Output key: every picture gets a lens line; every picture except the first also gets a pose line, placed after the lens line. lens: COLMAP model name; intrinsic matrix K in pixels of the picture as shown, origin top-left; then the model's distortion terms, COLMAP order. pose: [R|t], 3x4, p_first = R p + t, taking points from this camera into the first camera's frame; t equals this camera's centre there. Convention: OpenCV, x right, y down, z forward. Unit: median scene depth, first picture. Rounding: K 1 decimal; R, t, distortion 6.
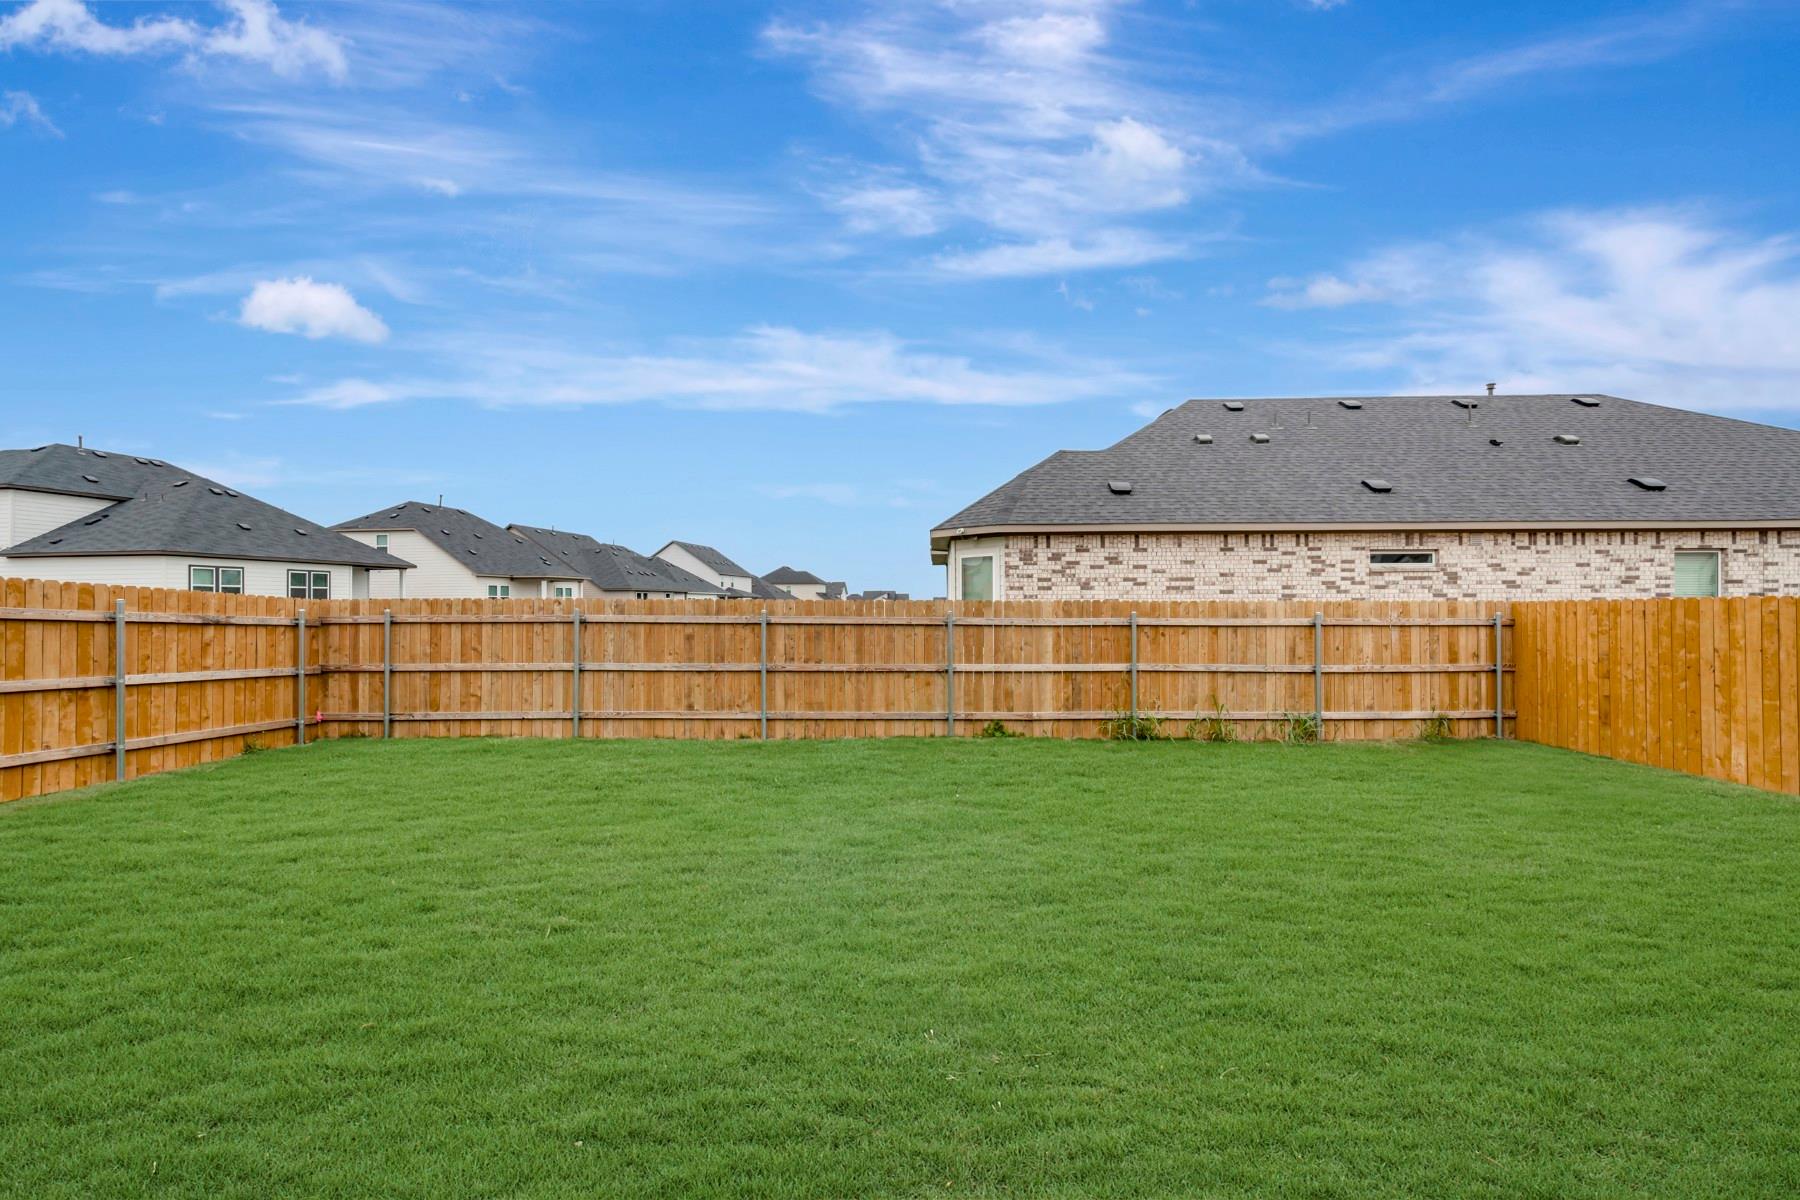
lens RADIAL K [[716.4, 0, 903.7], [0, 716.4, 596.8], [0, 0, 1]] dist [-0.002090, -0.000207]
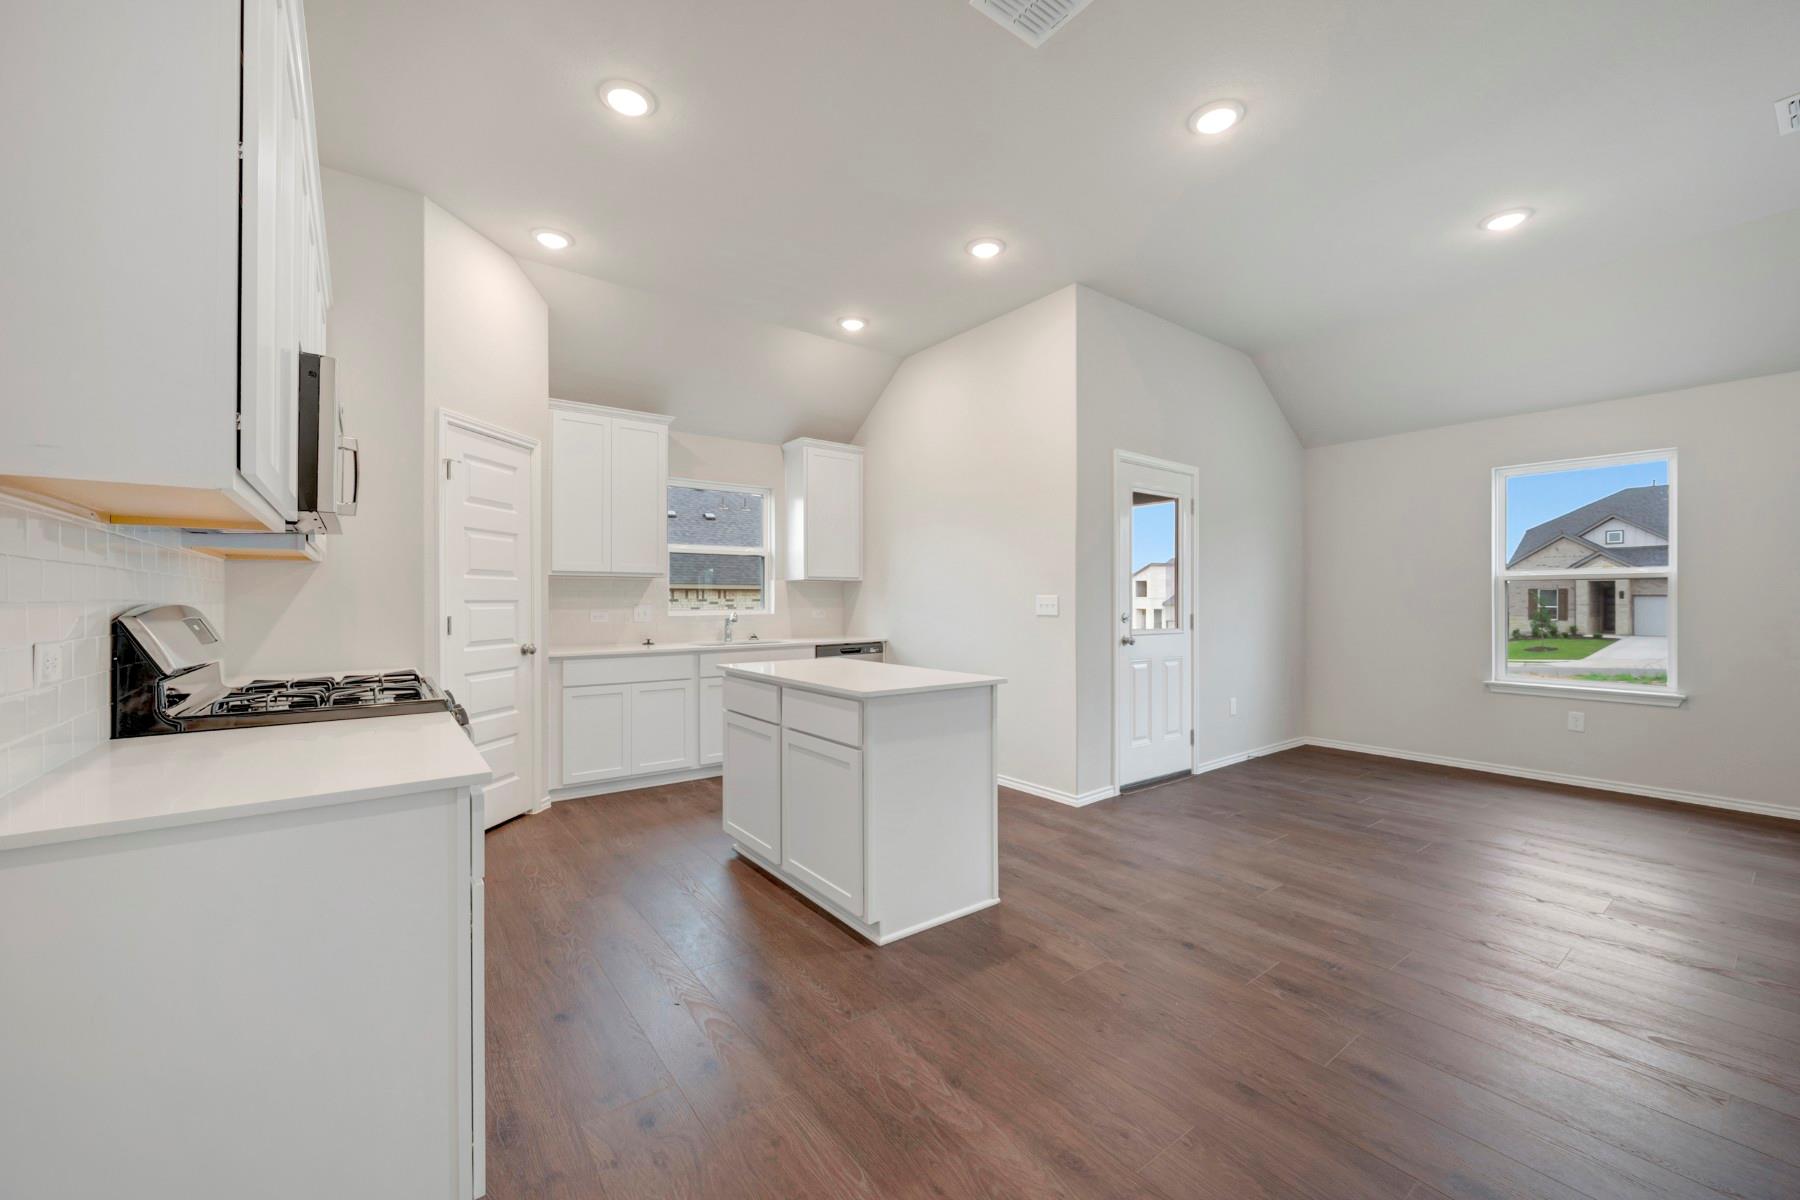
lens RADIAL K [[710.8, 0, 905.6], [0, 710.8, 594.7], [0, 0, 1]] dist [0.001830, 0.000016]
pose [[0.810048, 0.008450, 0.586303, -0.023636], [-0.006302, 0.999964, -0.005704, -0.072982], [-0.586330, 0.000925, 0.810072, -0.479587]]
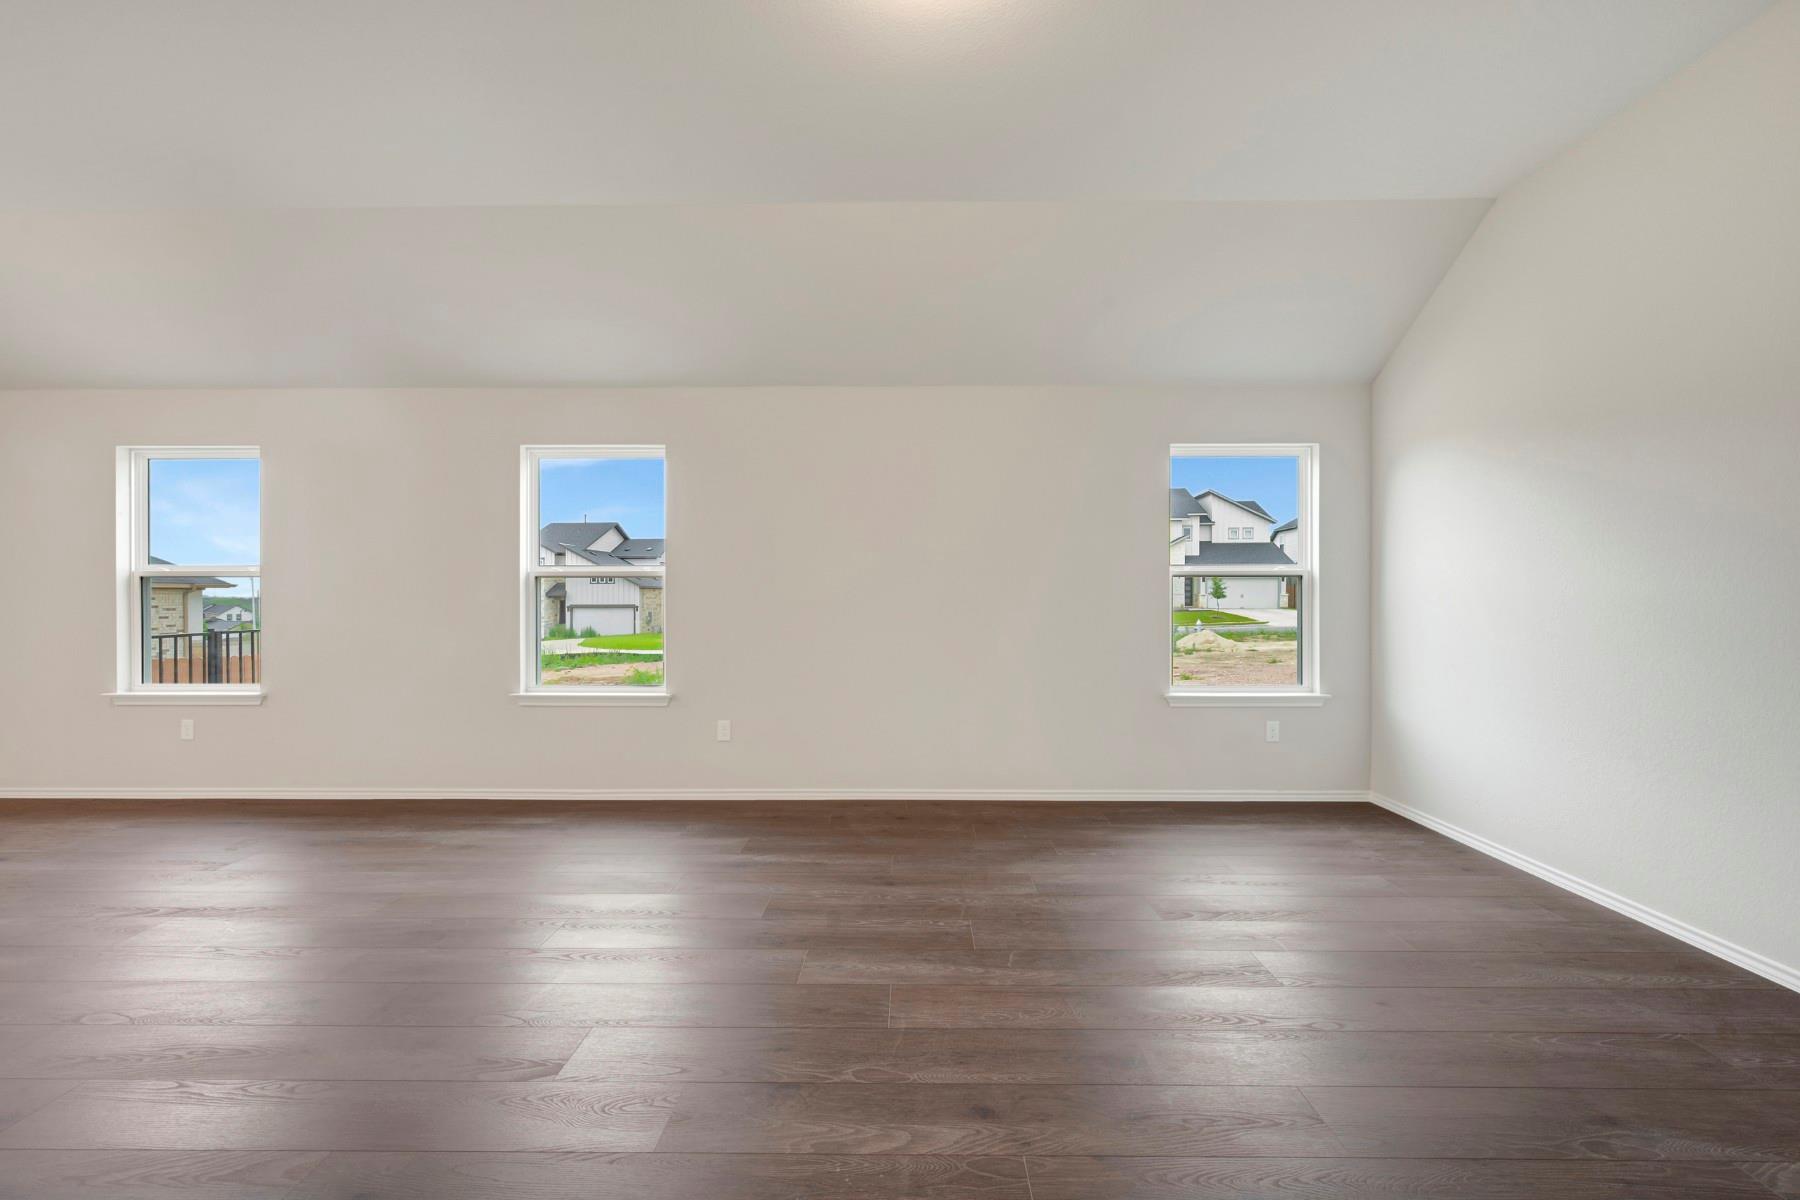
lens RADIAL K [[714.4, 0, 908.4], [0, 714.4, 599.6], [0, 0, 1]] dist [-0.000227, 0.000046]
pose [[0.036968, -0.000554, 0.999316, 0.143744], [-0.003858, 0.999992, 0.000697, -0.076154], [-0.999309, -0.003881, 0.036966, -0.743093]]
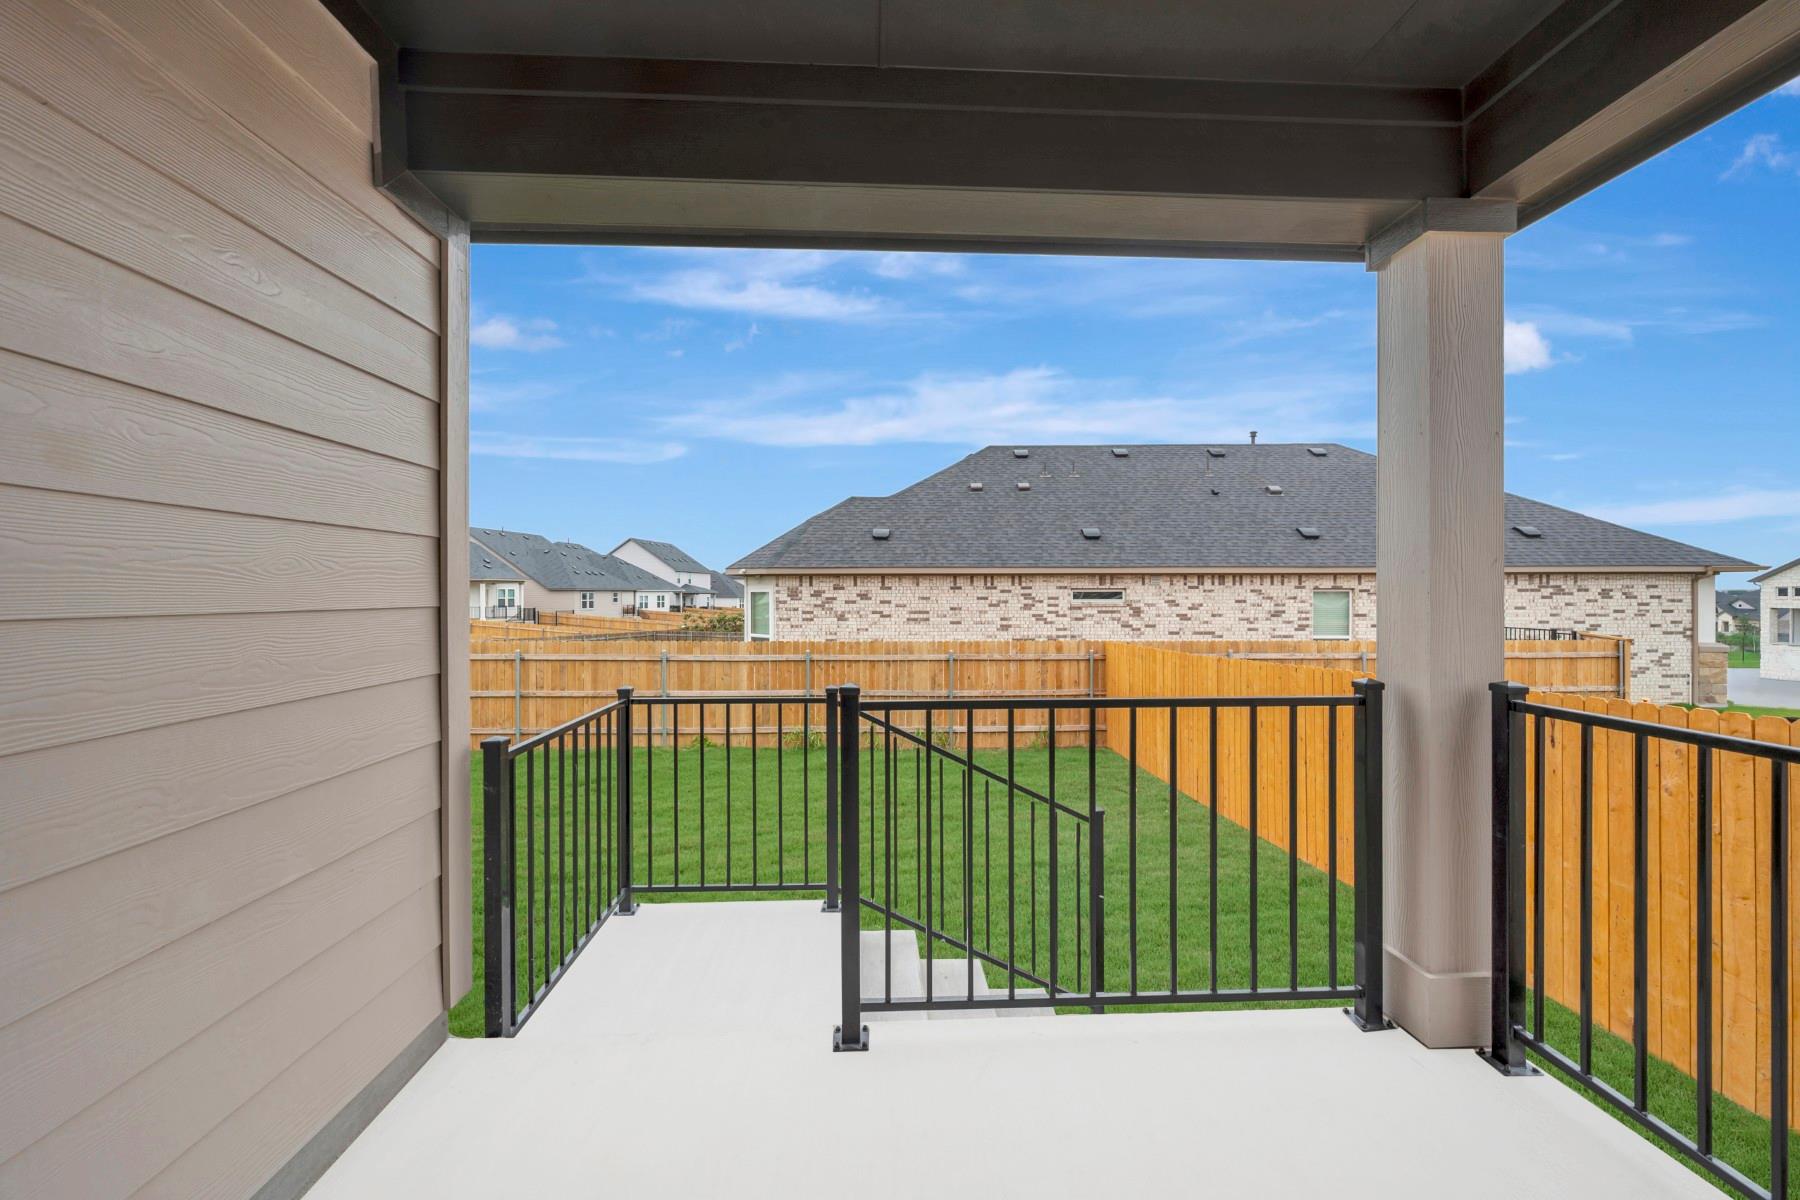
lens RADIAL K [[710.9, 0, 904.1], [0, 710.9, 589.7], [0, 0, 1]] dist [-0.000318, -0.000103]
pose [[0.999705, 0.001454, 0.024248, 0.335352], [-0.001547, 0.999991, 0.003836, -0.068229], [-0.024242, -0.003872, 0.999699, -0.211855]]
